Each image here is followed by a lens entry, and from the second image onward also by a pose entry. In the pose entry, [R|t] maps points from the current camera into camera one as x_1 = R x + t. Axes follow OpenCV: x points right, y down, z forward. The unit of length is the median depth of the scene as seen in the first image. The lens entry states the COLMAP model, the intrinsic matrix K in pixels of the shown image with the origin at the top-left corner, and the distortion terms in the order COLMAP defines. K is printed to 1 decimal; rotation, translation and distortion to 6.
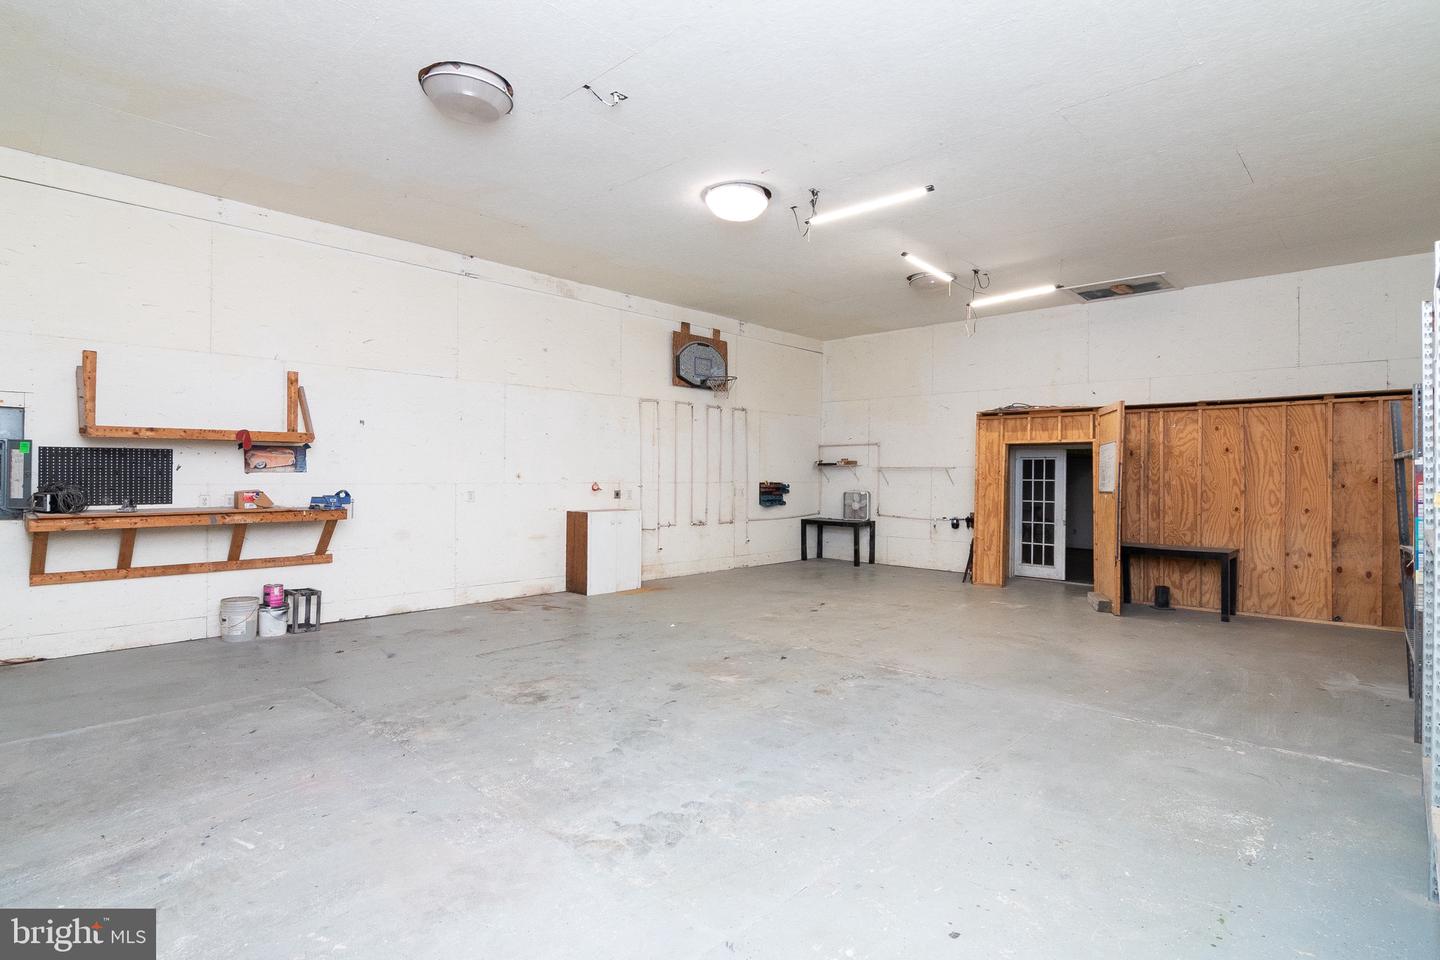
lens RADIAL K [[726.5, 0, 720.0], [0, 726.5, 480.0], [0, 0, 1]] dist [-0.003776, -0.001058]
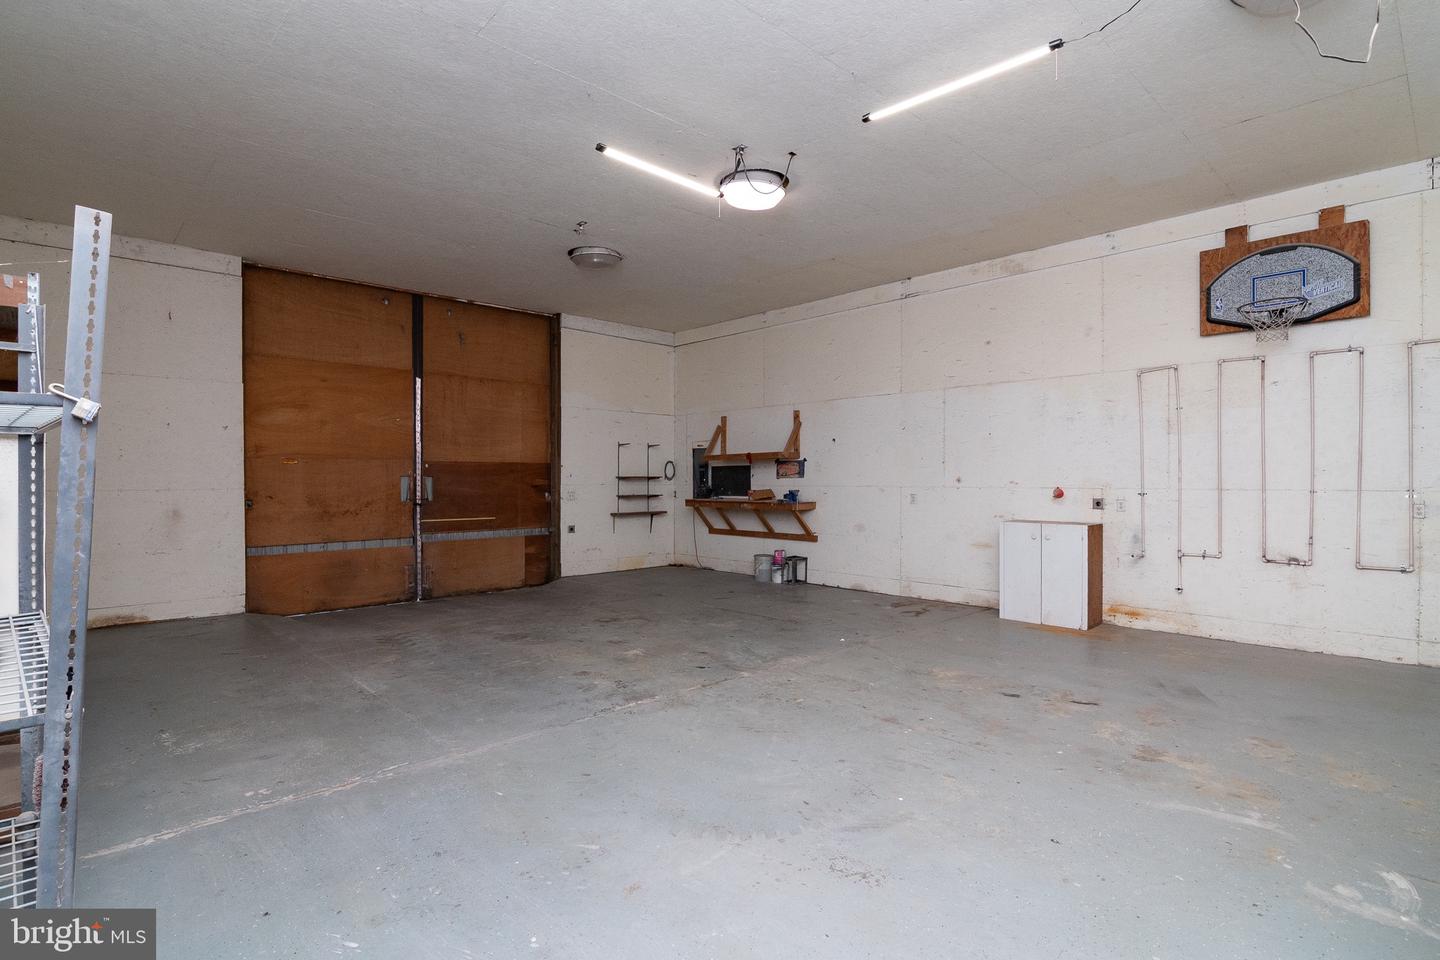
lens RADIAL K [[705.1, 0, 712.7], [0, 705.1, 481.2], [0, 0, 1]] dist [-0.003909, -0.000939]
pose [[-0.061207, -0.002068, -0.998123, 0.844456], [-0.004646, 0.999988, -0.001787, -0.000335], [0.998114, 0.004527, -0.061216, 0.886661]]
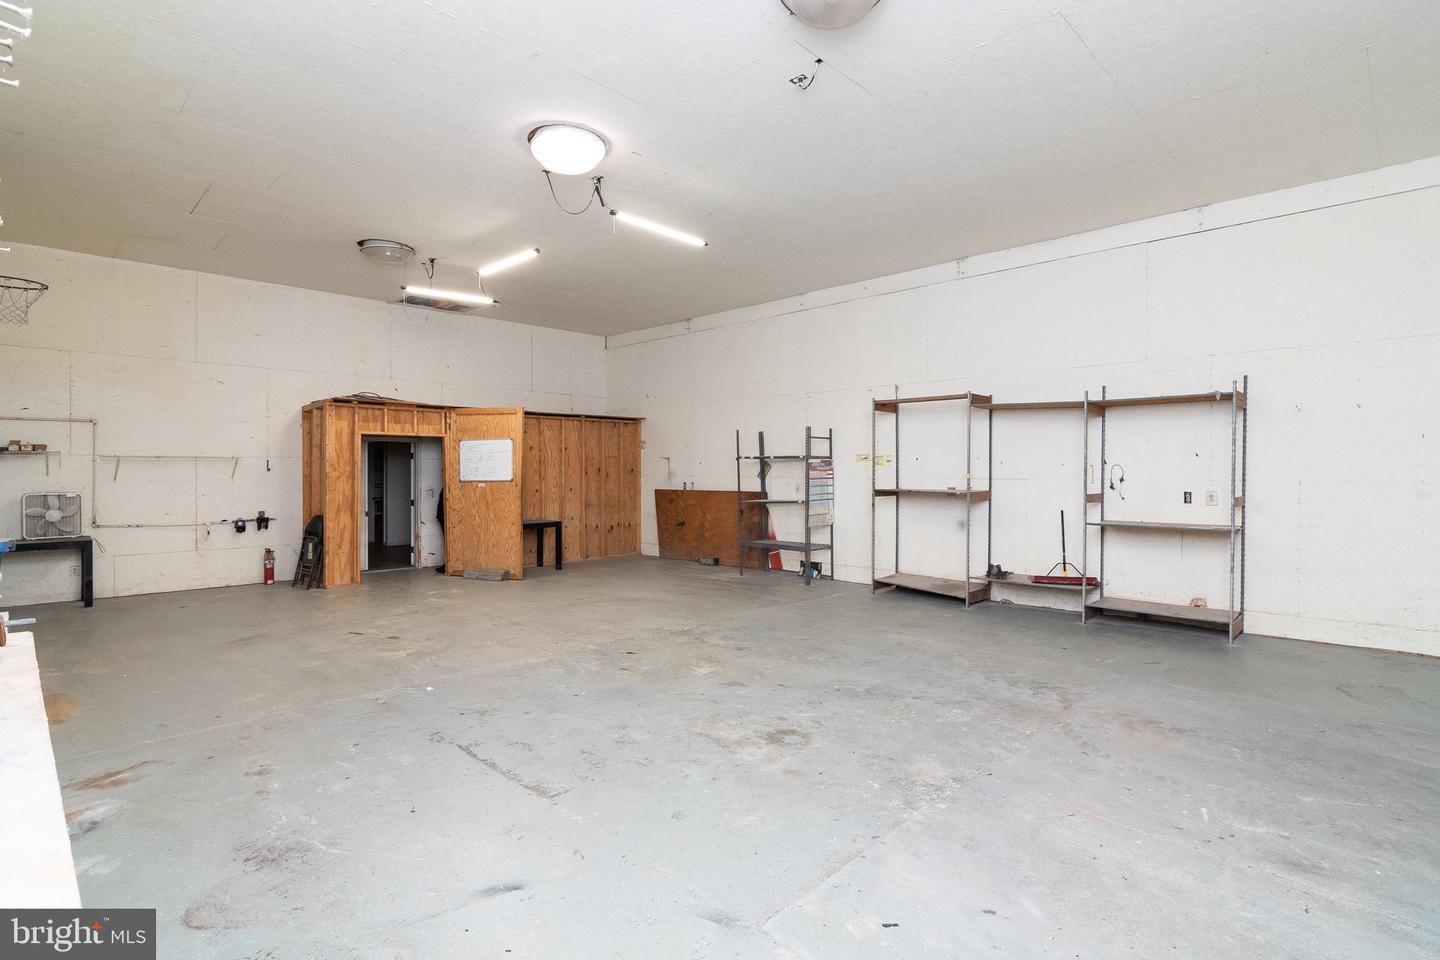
lens RADIAL K [[705.1, 0, 712.7], [0, 705.1, 481.2], [0, 0, 1]] dist [-0.003909, -0.000939]
pose [[0.026837, -0.024184, 0.999347, -0.715212], [0.006633, 0.999690, 0.024014, -0.009572], [-0.999618, 0.005984, 0.026989, 0.711972]]
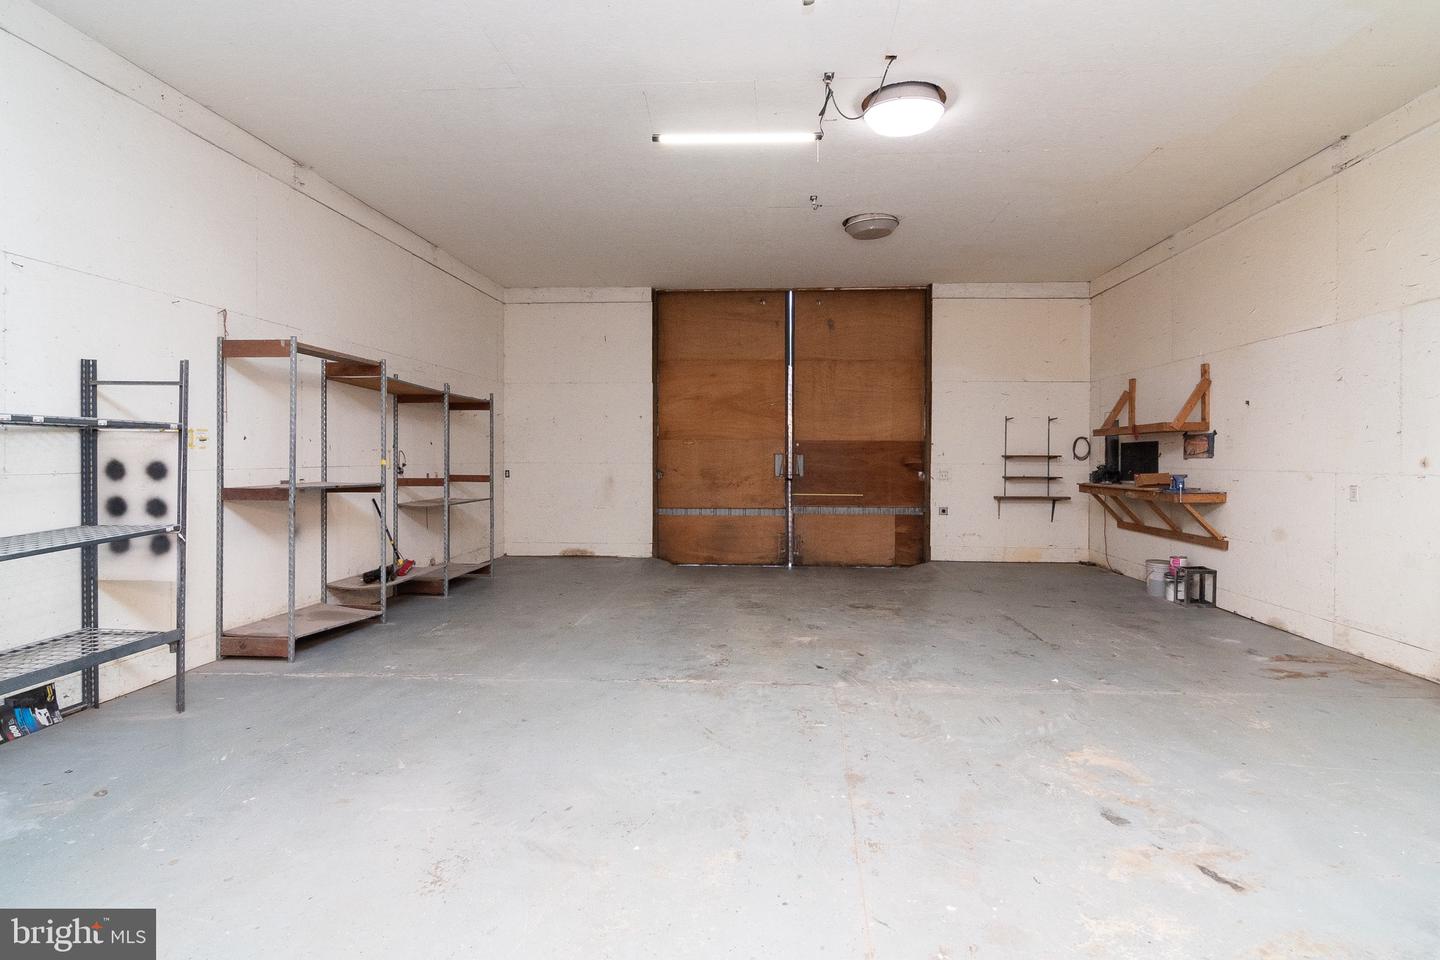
lens RADIAL K [[699.0, 0, 747.4], [0, 699.0, 457.2], [0, 0, 1]] dist [-0.000279, -0.006319]
pose [[-0.760739, -0.009270, -0.648992, 0.575681], [-0.013652, 0.999905, 0.001720, -0.004360], [0.648915, 0.010169, -0.760793, 1.303097]]
